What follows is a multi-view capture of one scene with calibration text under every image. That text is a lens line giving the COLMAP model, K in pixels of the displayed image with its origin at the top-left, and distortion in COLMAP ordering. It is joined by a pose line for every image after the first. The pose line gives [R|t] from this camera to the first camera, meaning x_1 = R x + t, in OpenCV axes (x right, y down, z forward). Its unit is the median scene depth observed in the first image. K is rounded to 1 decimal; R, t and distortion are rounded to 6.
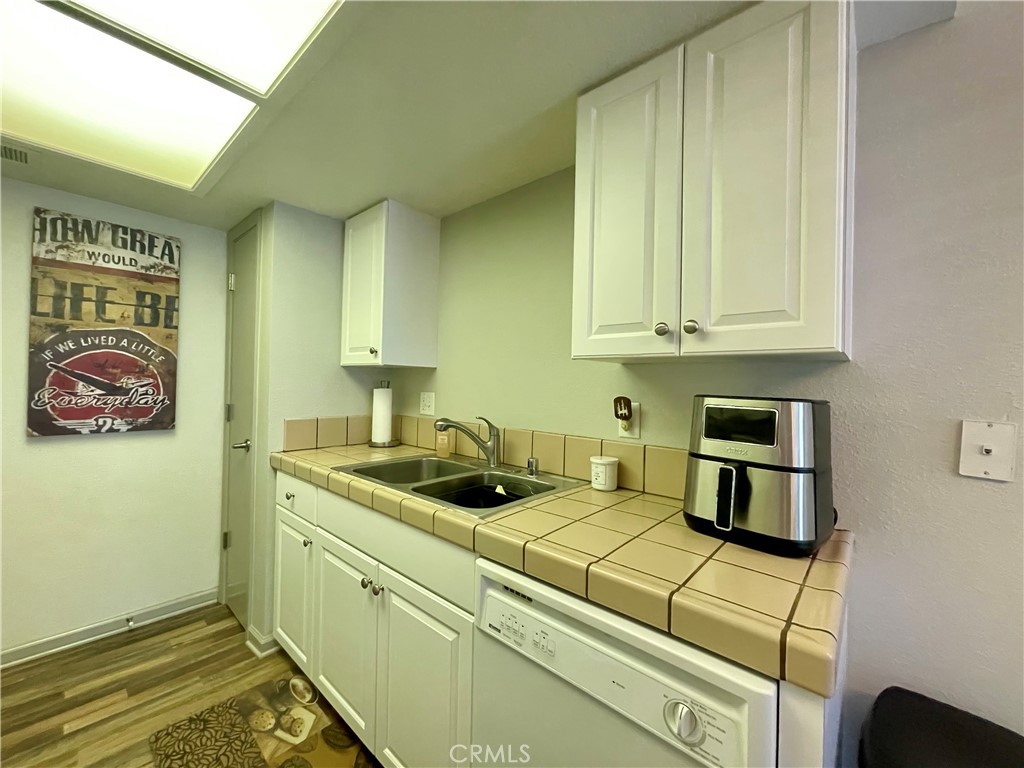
lens RADIAL K [[410.1, 0, 508.5], [0, 410.1, 379.7], [0, 0, 1]] dist [0.002001, -0.001011]
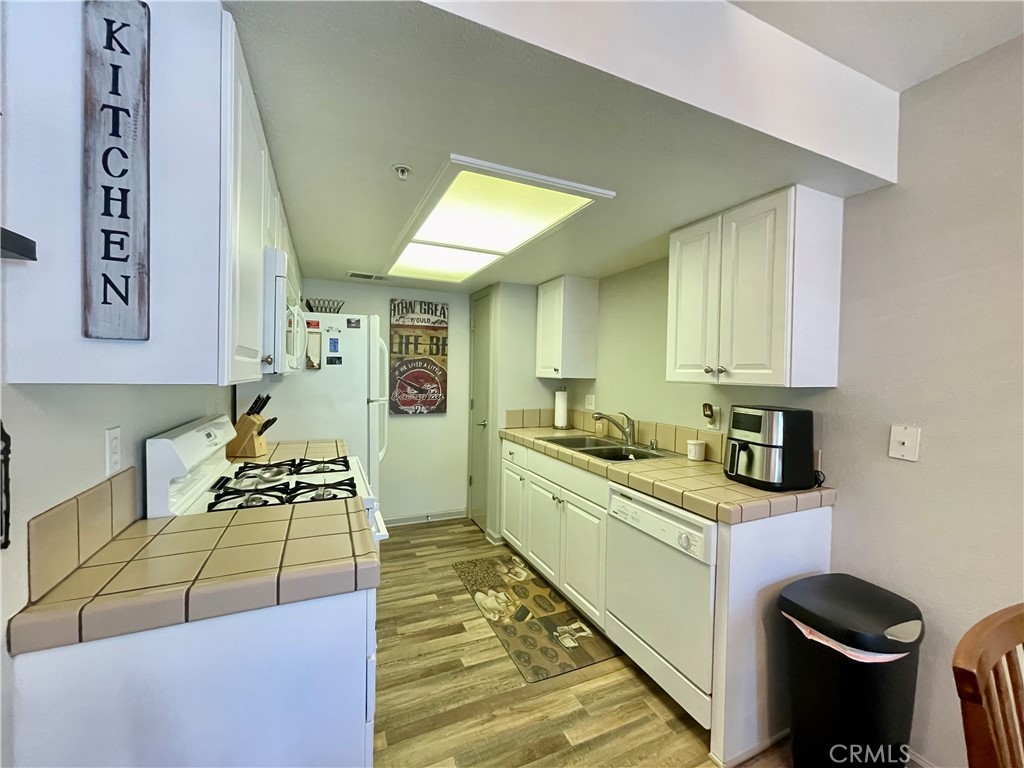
lens RADIAL K [[410.1, 0, 508.5], [0, 410.1, 379.7], [0, 0, 1]] dist [0.002001, -0.001011]
pose [[0.914656, 0.002608, -0.404224, 0.155981], [0.005181, 0.999821, 0.018173, -0.060945], [0.404199, -0.018716, 0.914480, -0.568483]]
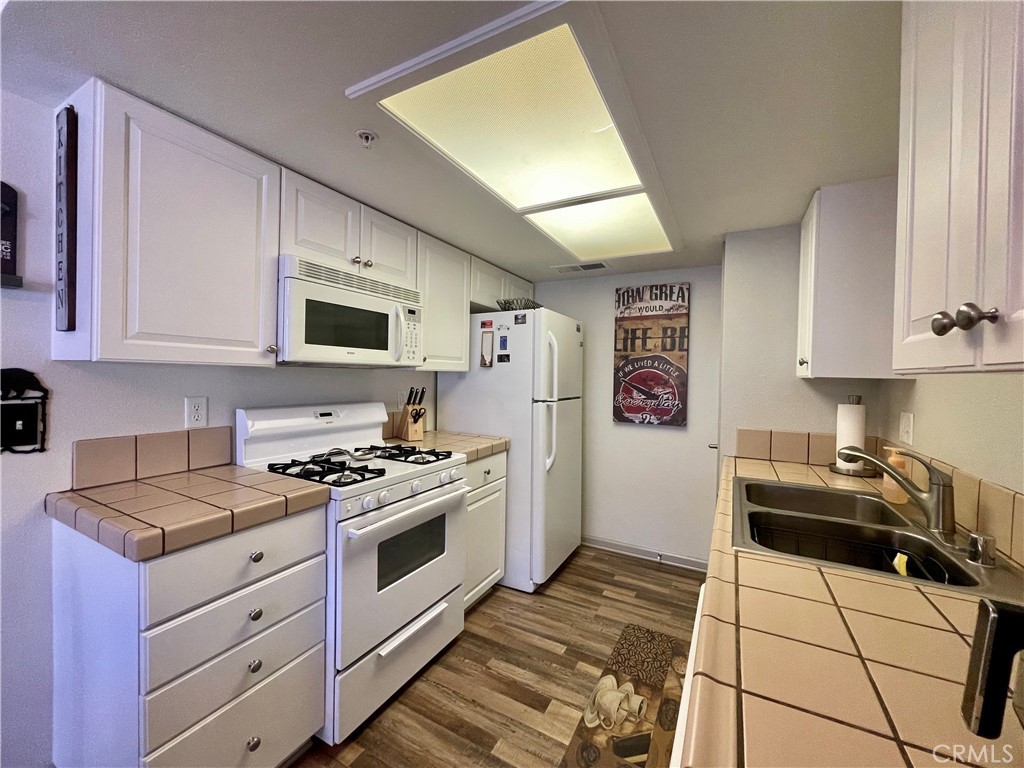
lens RADIAL K [[412.9, 0, 510.6], [0, 412.9, 381.1], [0, 0, 1]] dist [0.001768, -0.000068]
pose [[0.234419, -0.002876, -0.972131, 0.409850], [-0.005606, 0.999975, -0.004310, -0.020938], [0.972120, 0.006460, 0.234397, 0.160372]]
